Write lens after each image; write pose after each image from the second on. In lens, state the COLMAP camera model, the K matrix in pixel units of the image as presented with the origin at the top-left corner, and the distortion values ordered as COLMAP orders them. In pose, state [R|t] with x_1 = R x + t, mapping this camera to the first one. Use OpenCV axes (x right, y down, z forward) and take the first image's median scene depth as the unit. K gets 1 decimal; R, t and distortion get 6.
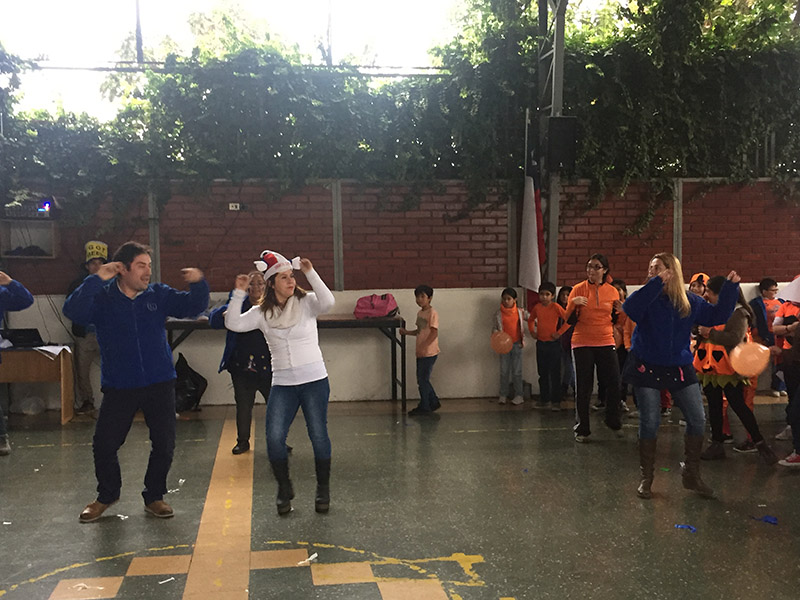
lens RADIAL K [[938.9, 0, 382.1], [0, 938.9, 299.1], [0, 0, 1]] dist [0.066122, -0.032036]
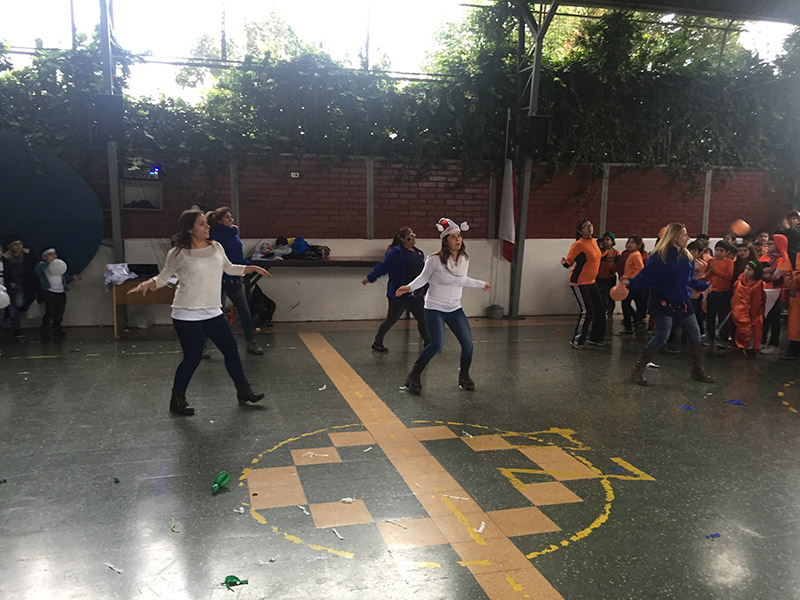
lens RADIAL K [[678.6, 0, 400.0], [0, 678.6, 300.0], [0, 0, 1]] dist [0.082217, -0.100055]
pose [[0.993012, 0.006651, 0.117829, -0.121374], [-0.016407, 0.996496, 0.082018, -0.002686], [-0.116870, -0.083378, 0.989641, 0.006059]]
